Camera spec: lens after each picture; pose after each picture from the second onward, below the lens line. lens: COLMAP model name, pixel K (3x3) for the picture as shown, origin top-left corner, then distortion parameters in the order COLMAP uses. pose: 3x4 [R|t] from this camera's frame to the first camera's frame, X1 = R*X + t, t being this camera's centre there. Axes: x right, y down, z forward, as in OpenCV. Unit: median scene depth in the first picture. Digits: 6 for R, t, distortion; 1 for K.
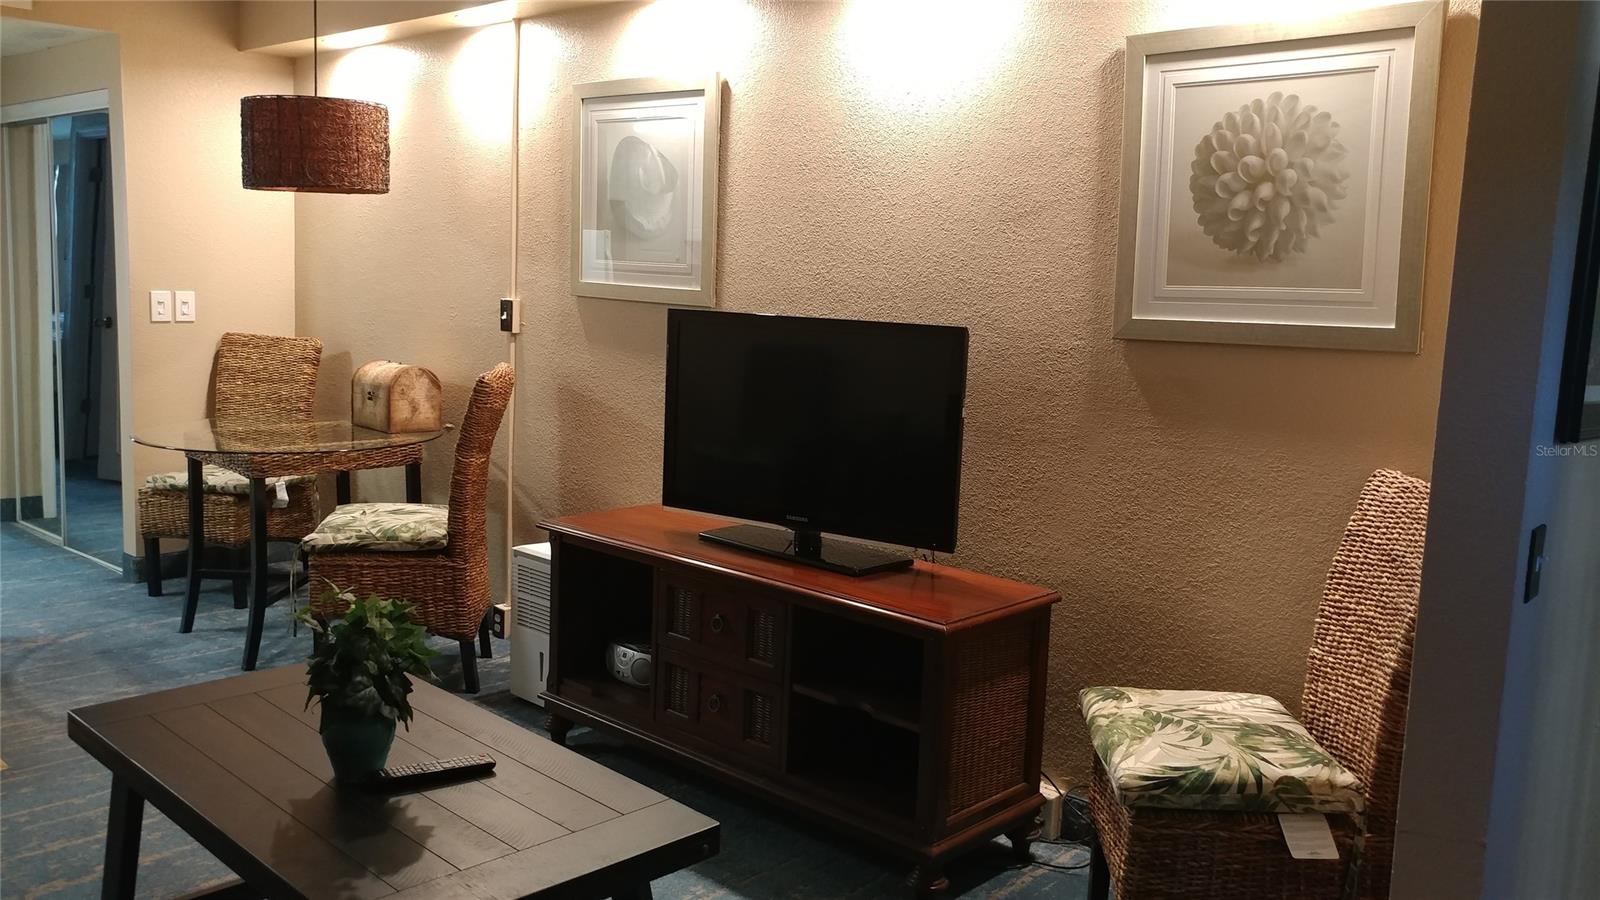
lens RADIAL K [[1313.7, 0, 794.1], [0, 1313.7, 448.8], [0, 0, 1]] dist [-0.045412, 0.067066]
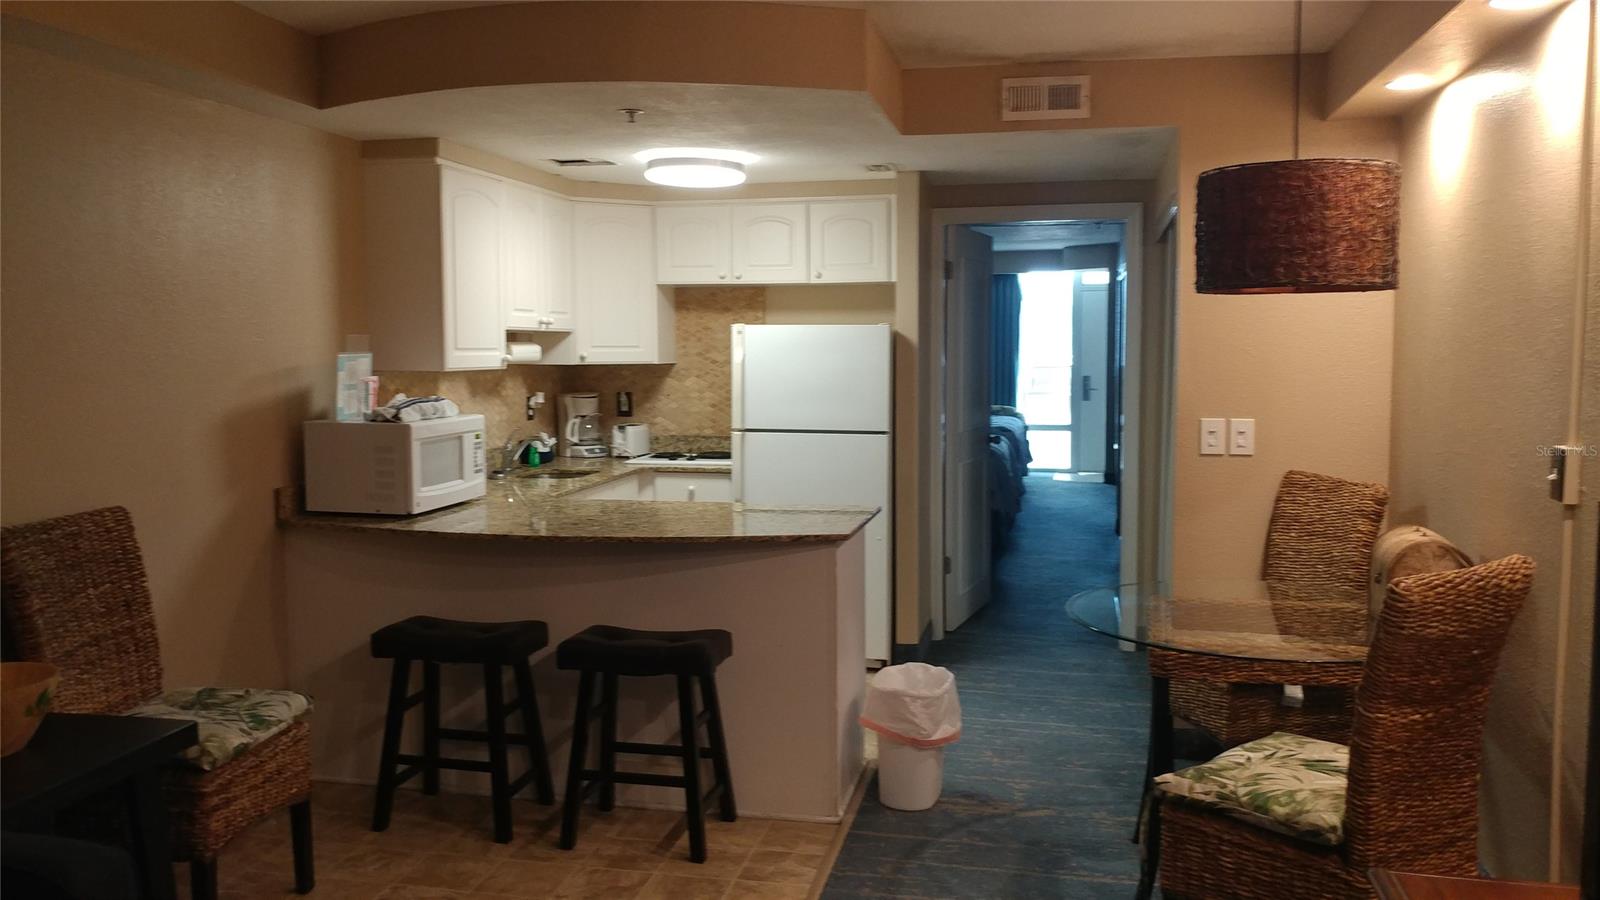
lens RADIAL K [[1313.7, 0, 827.5], [0, 1313.7, 443.2], [0, 0, 1]] dist [-0.045412, 0.067066]
pose [[0.528786, 0.030962, -0.848190, 0.113078], [-0.099896, 0.994659, -0.025969, -0.066961], [0.842856, 0.098463, 0.529055, 0.395824]]
